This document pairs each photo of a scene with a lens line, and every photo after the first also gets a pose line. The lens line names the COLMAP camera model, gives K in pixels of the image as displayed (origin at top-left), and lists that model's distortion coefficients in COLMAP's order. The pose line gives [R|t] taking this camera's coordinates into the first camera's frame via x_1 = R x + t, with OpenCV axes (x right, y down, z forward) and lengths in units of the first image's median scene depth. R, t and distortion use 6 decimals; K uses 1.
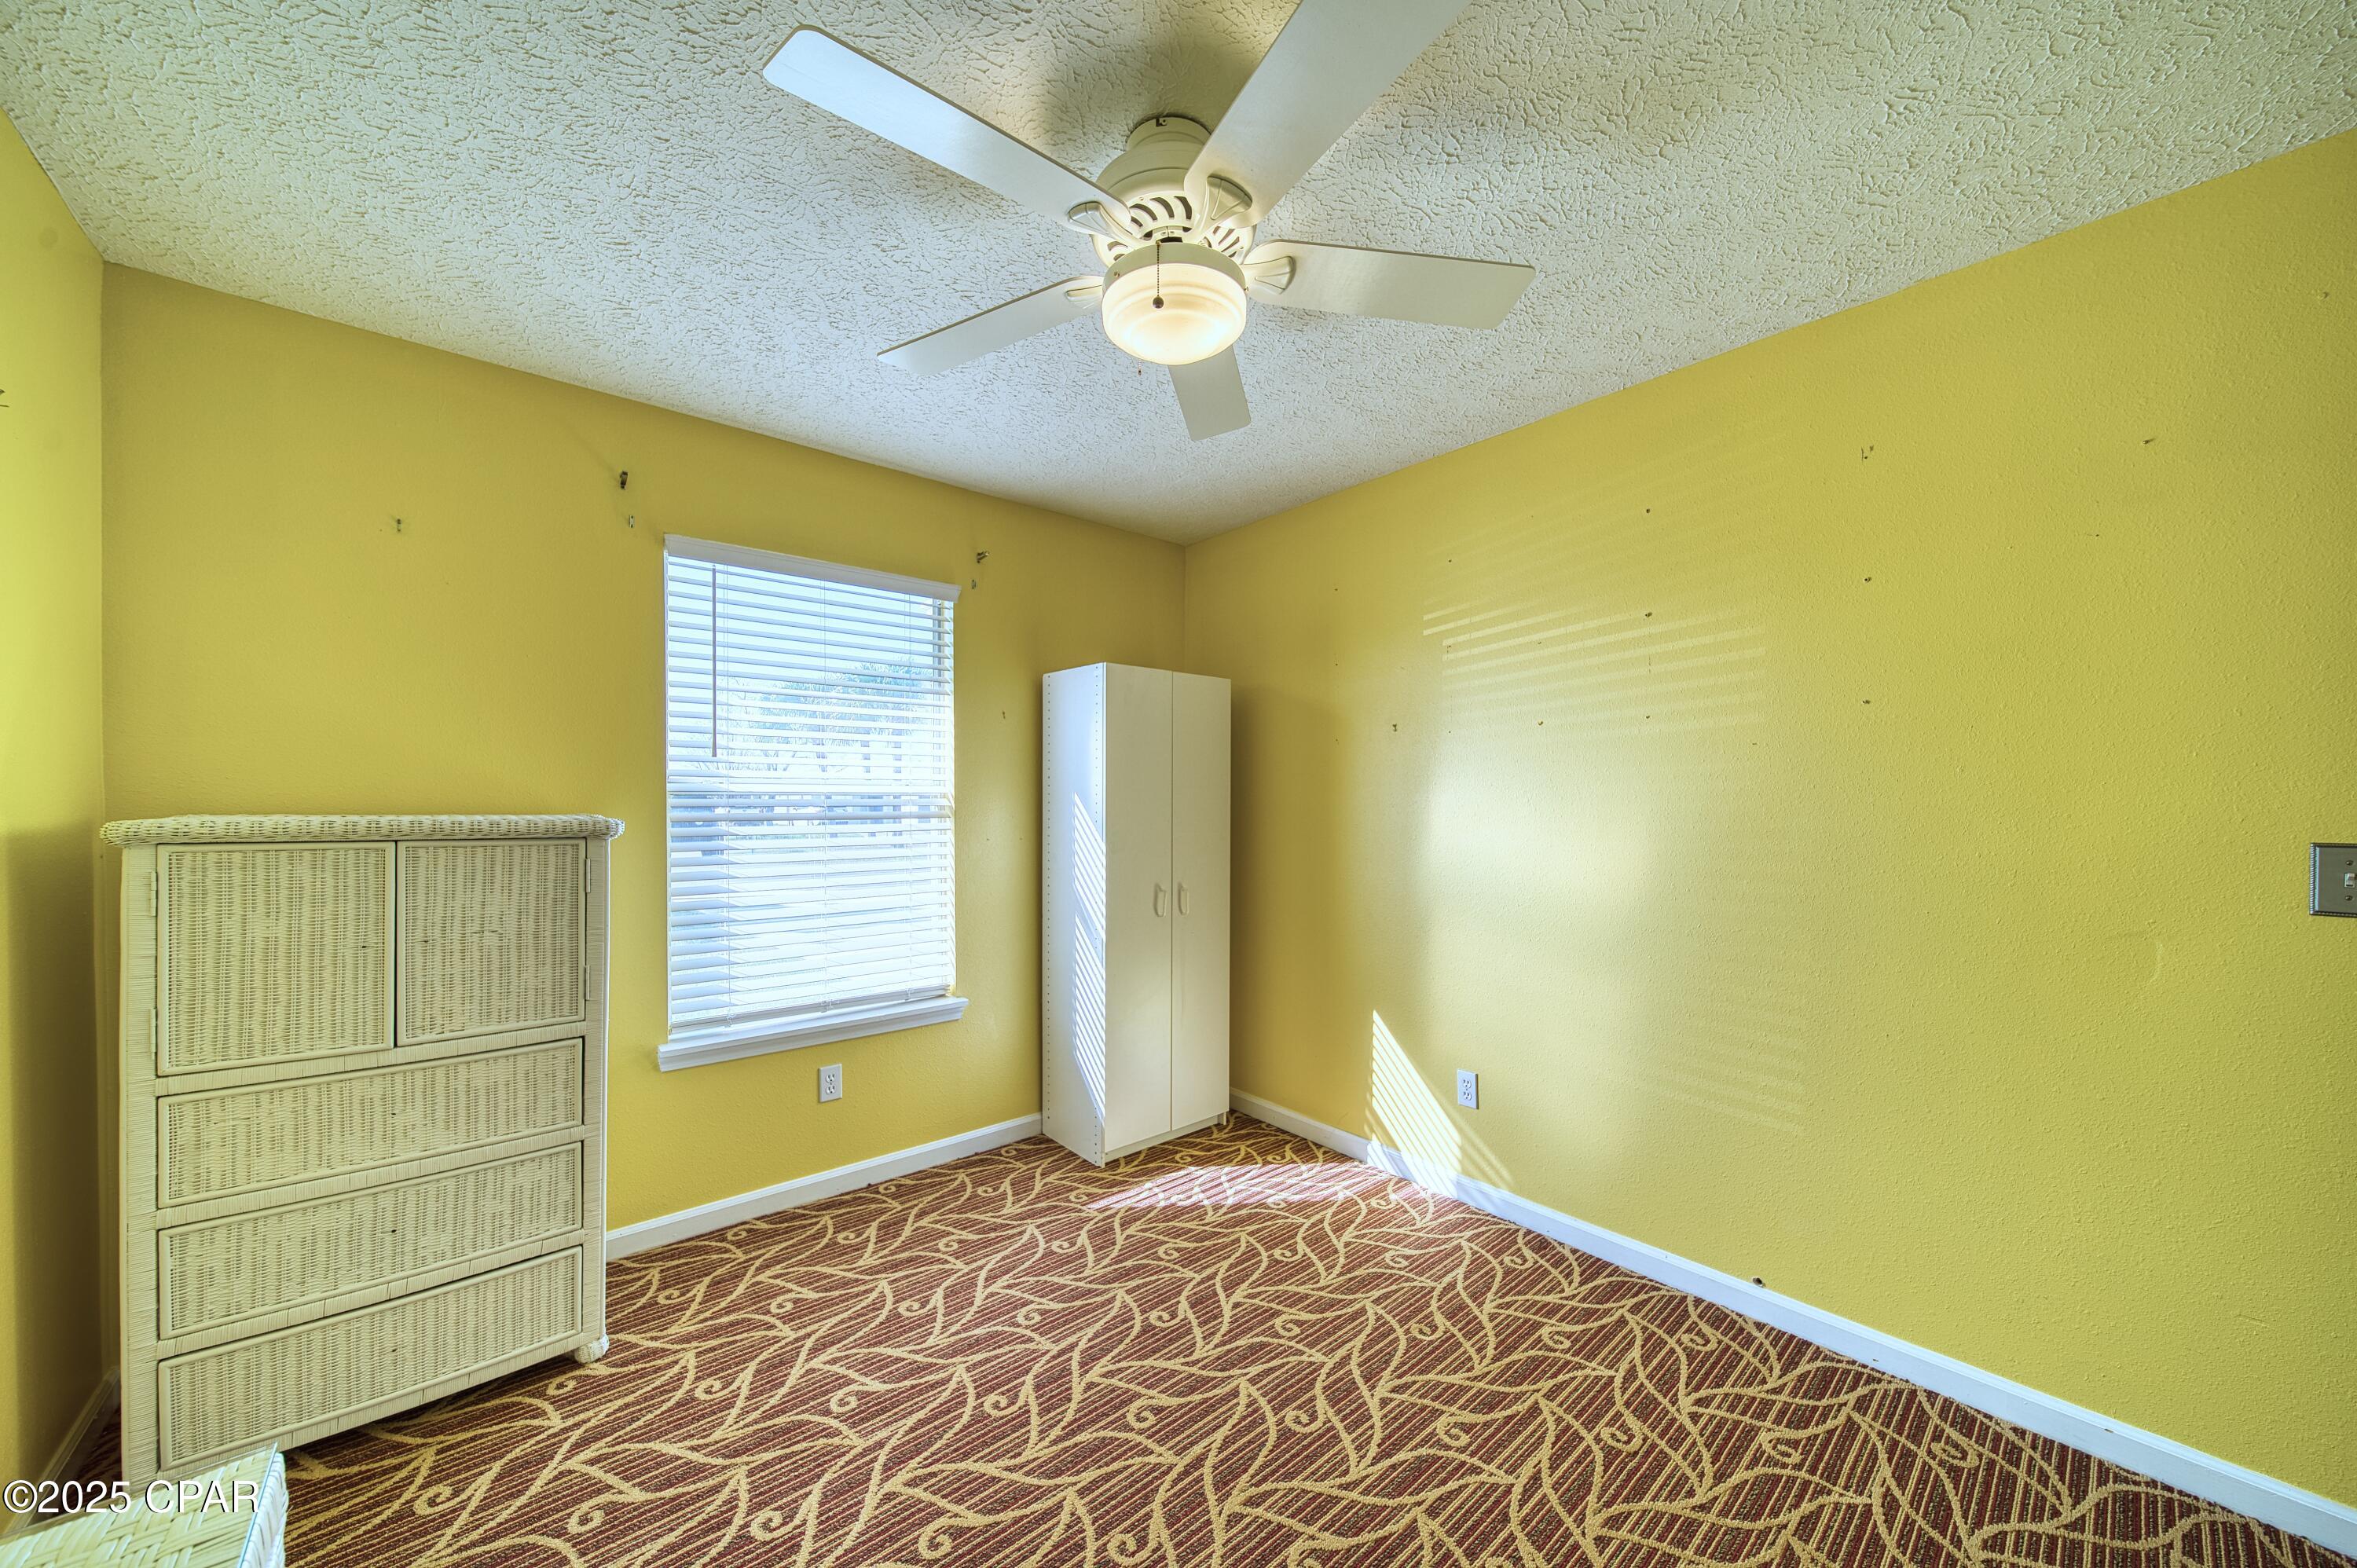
lens RADIAL K [[832.4, 0, 1192.9], [0, 832.4, 797.7], [0, 0, 1]] dist [0.002345, -0.001587]
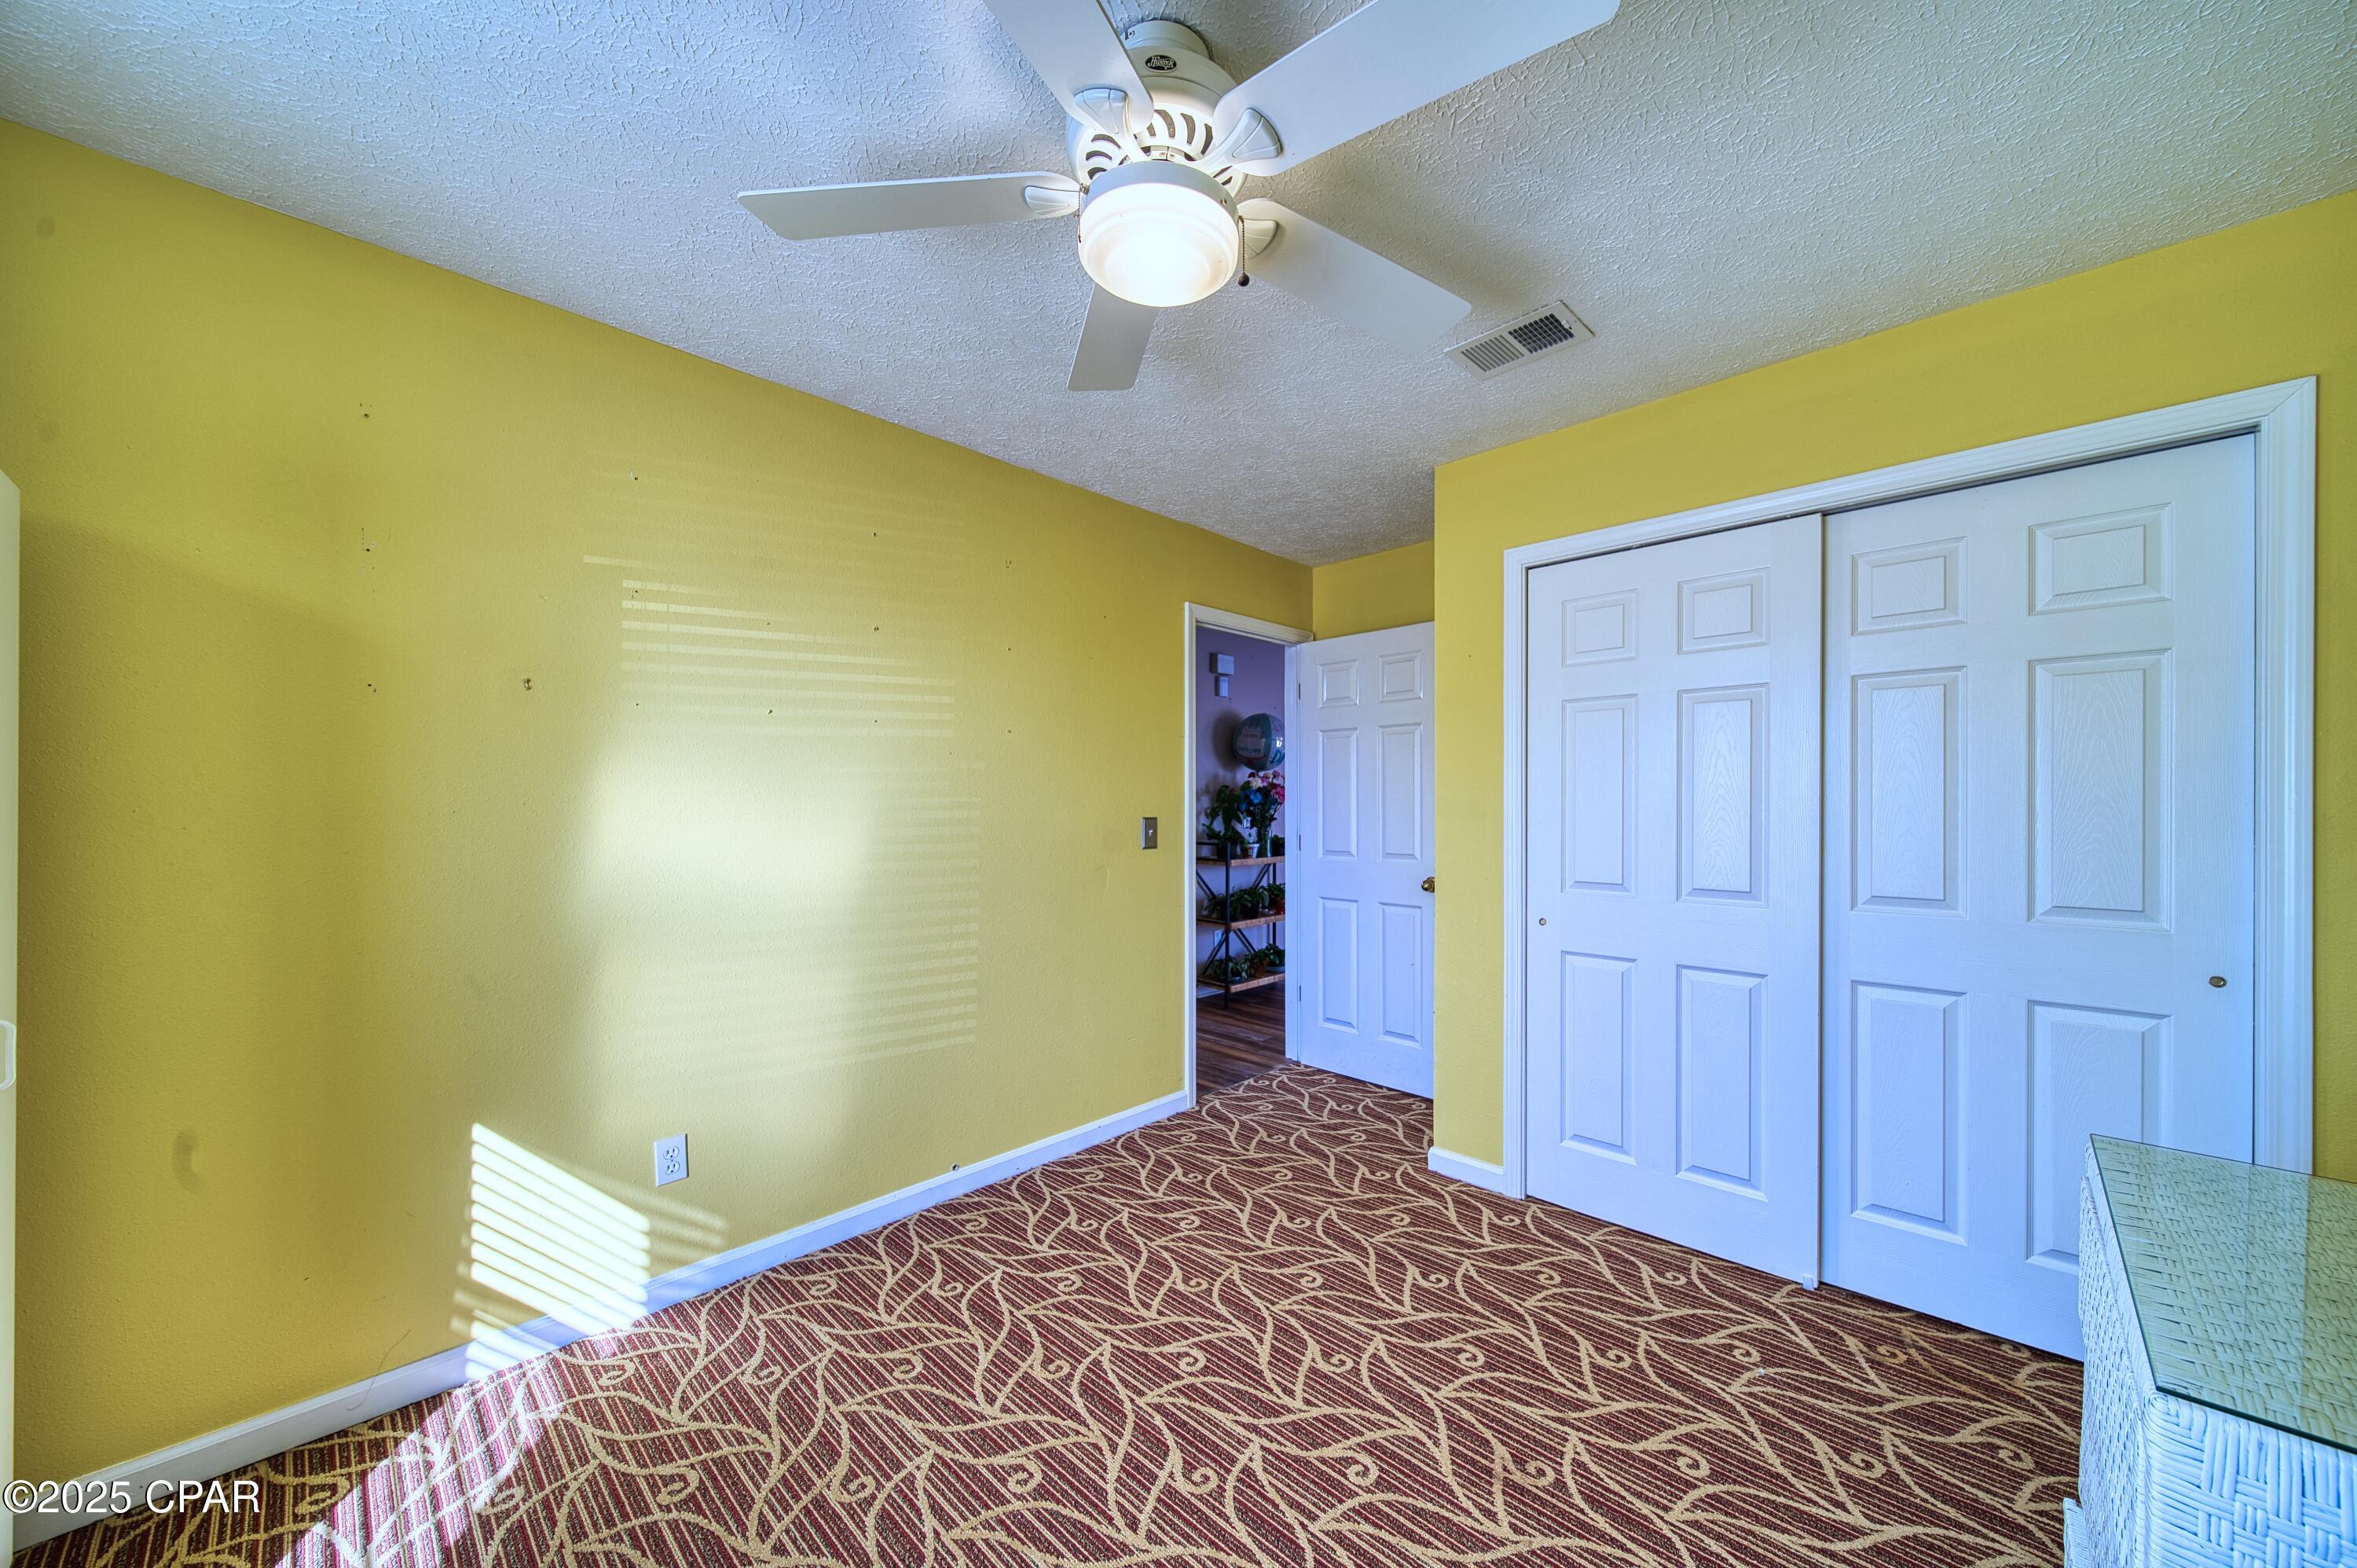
lens RADIAL K [[845.2, 0, 1185.4], [0, 845.2, 808.0], [0, 0, 1]] dist [0.004959, -0.000240]
pose [[-0.083670, -0.011892, 0.996423, -0.523036], [-0.007084, 0.999911, 0.011339, 0.002173], [-0.996468, -0.006110, -0.083747, 0.593716]]
